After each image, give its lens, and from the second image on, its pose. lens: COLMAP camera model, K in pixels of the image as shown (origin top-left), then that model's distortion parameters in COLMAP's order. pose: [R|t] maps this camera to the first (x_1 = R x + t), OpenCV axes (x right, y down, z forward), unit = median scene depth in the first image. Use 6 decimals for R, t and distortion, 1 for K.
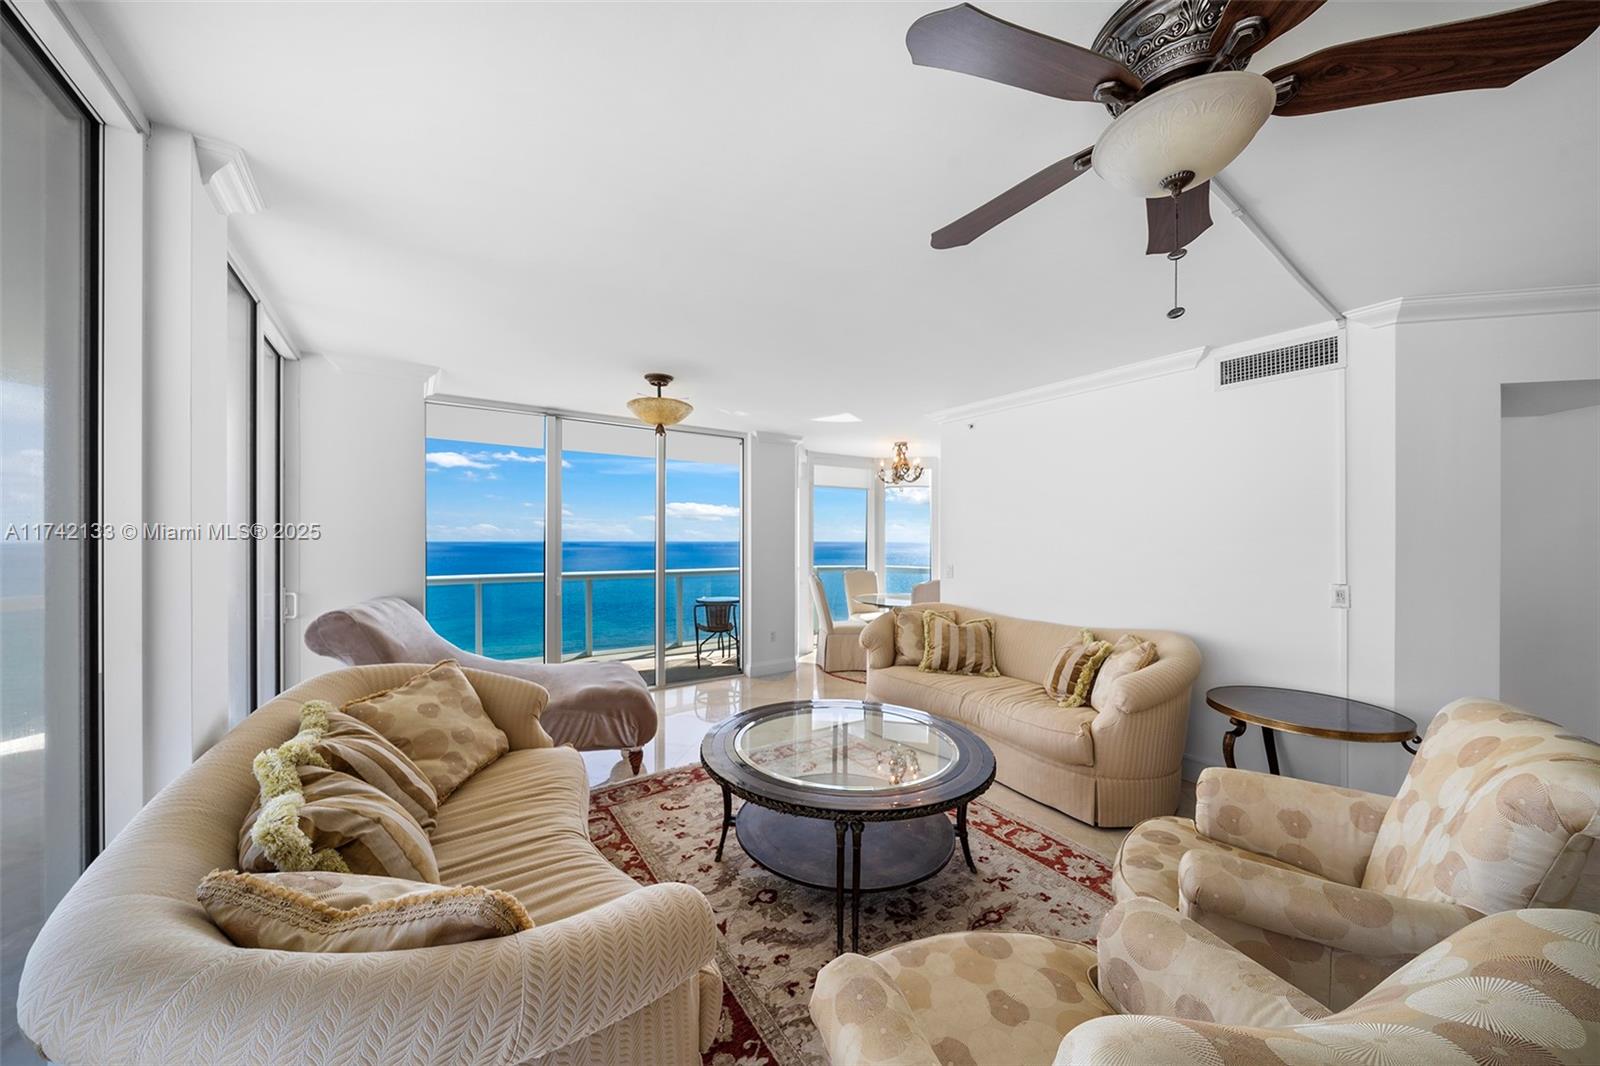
lens RADIAL K [[545.4, 0, 795.0], [0, 545.4, 538.2], [0, 0, 1]] dist [0.000253, -0.000019]
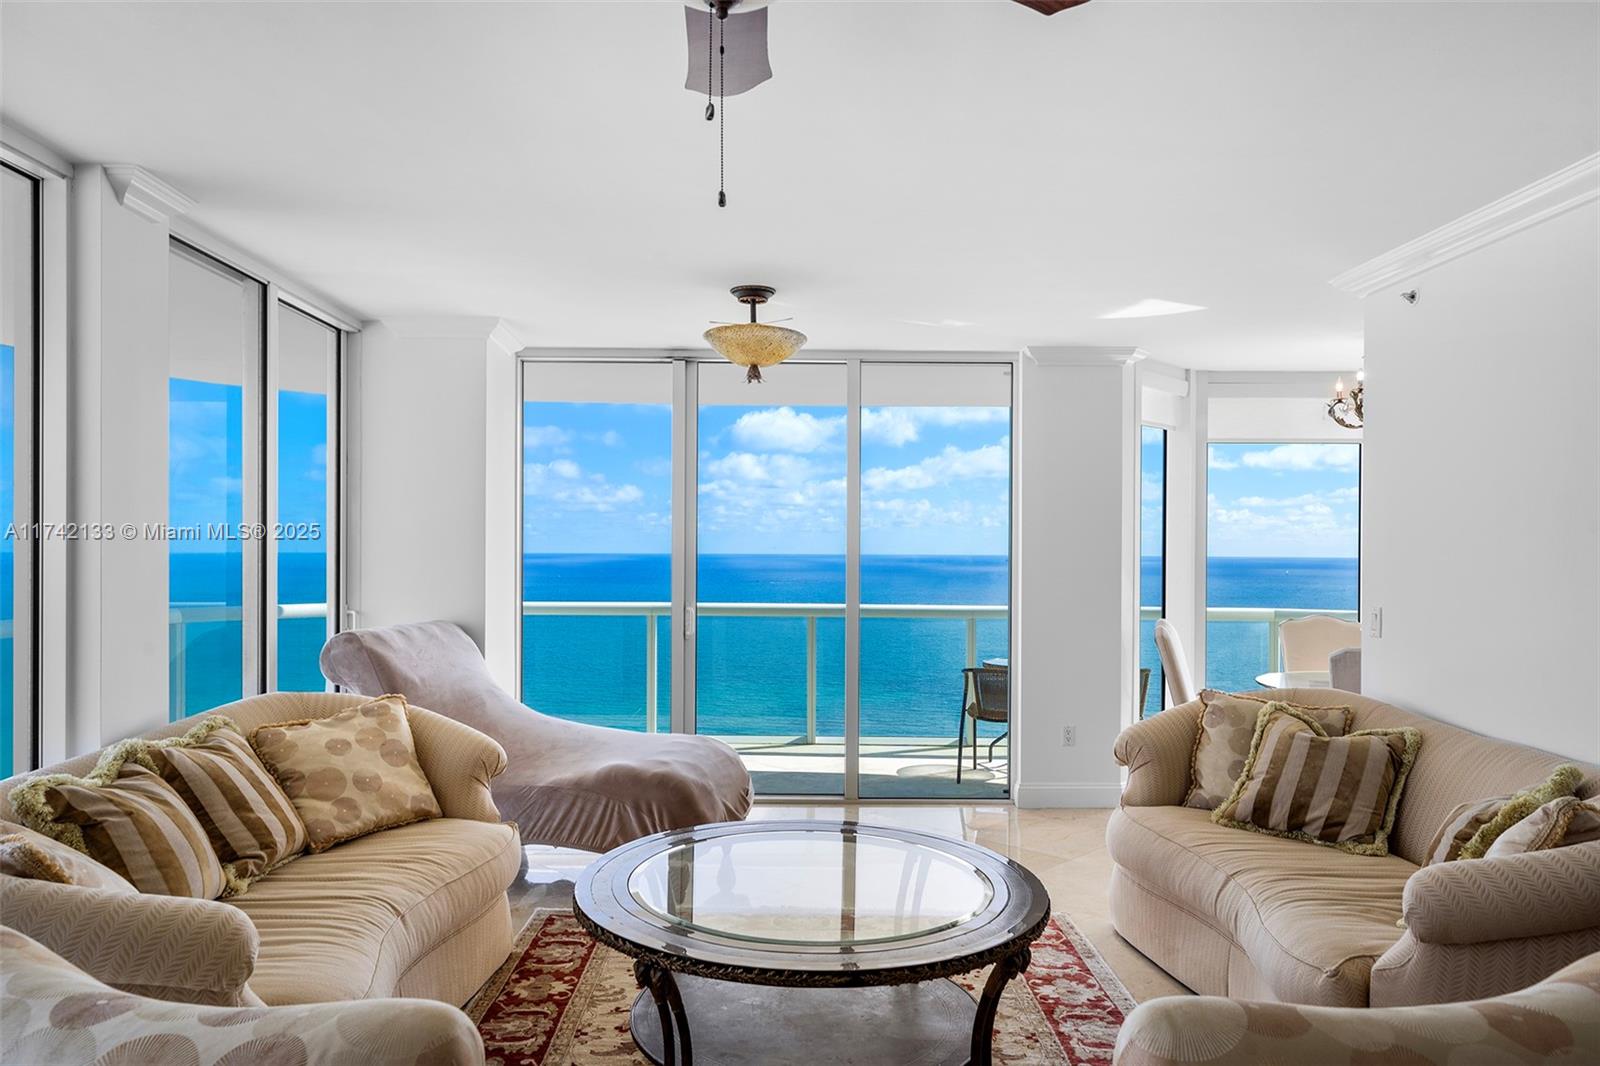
lens RADIAL K [[1078.4, 0, 797.5], [0, 1078.4, 550.6], [0, 0, 1]] dist [0.003846, 0.005694]
pose [[0.835341, 0.003372, -0.549722, 0.551995], [-0.003322, 0.999994, 0.001085, 0.003121], [0.549722, 0.000920, 0.835347, -0.009085]]
